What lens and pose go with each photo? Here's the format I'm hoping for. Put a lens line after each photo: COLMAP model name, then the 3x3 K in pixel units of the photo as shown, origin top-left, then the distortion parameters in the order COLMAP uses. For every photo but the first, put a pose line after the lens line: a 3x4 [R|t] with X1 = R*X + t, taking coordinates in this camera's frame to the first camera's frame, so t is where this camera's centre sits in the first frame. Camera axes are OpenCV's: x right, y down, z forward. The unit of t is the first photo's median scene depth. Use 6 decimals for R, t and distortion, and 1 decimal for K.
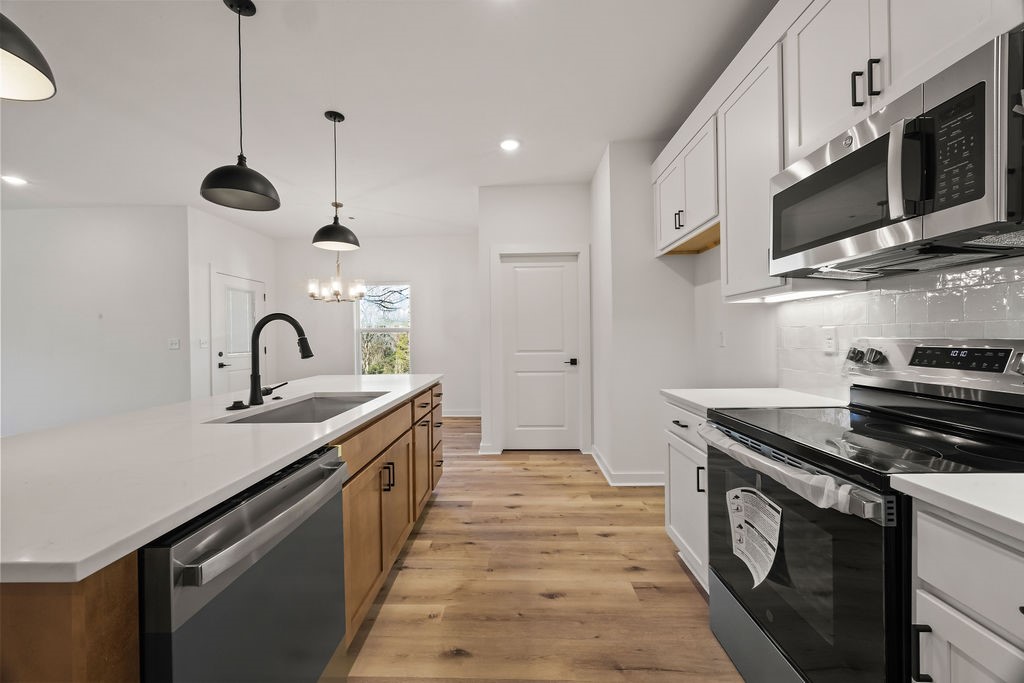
lens RADIAL K [[386.1, 0, 509.0], [0, 386.1, 340.6], [0, 0, 1]] dist [-0.001687, 0.000160]
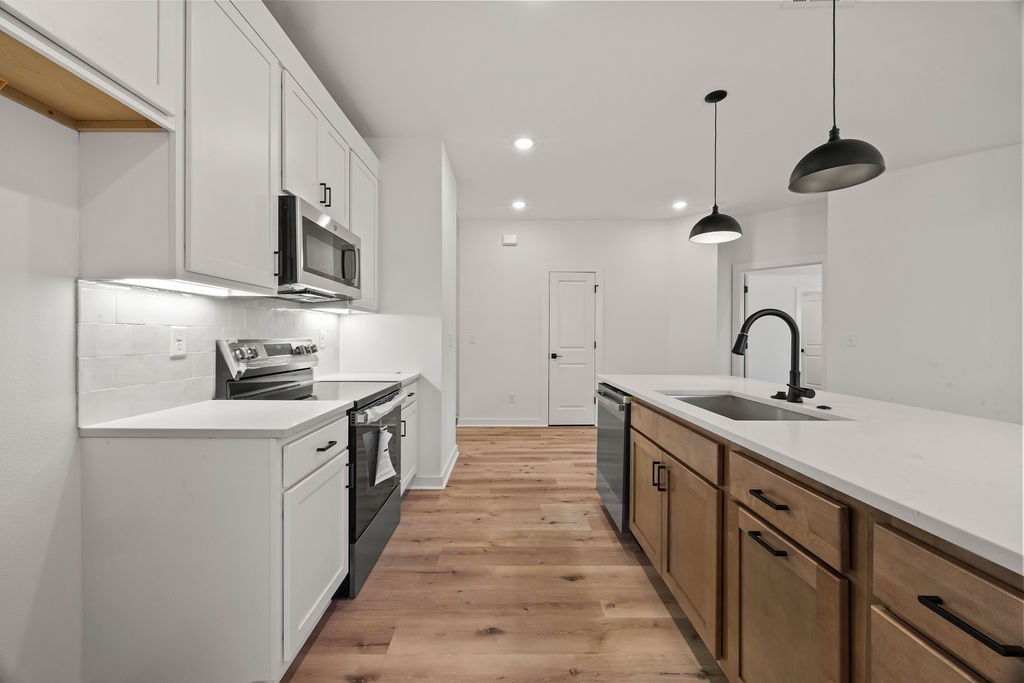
lens RADIAL K [[386.1, 0, 505.8], [0, 386.1, 338.3], [0, 0, 1]] dist [-0.001687, 0.000160]
pose [[-0.999723, 0.009309, -0.021636, 0.070004], [0.009087, 0.999905, 0.010324, -0.009055], [0.021730, 0.010125, -0.999713, 1.432635]]
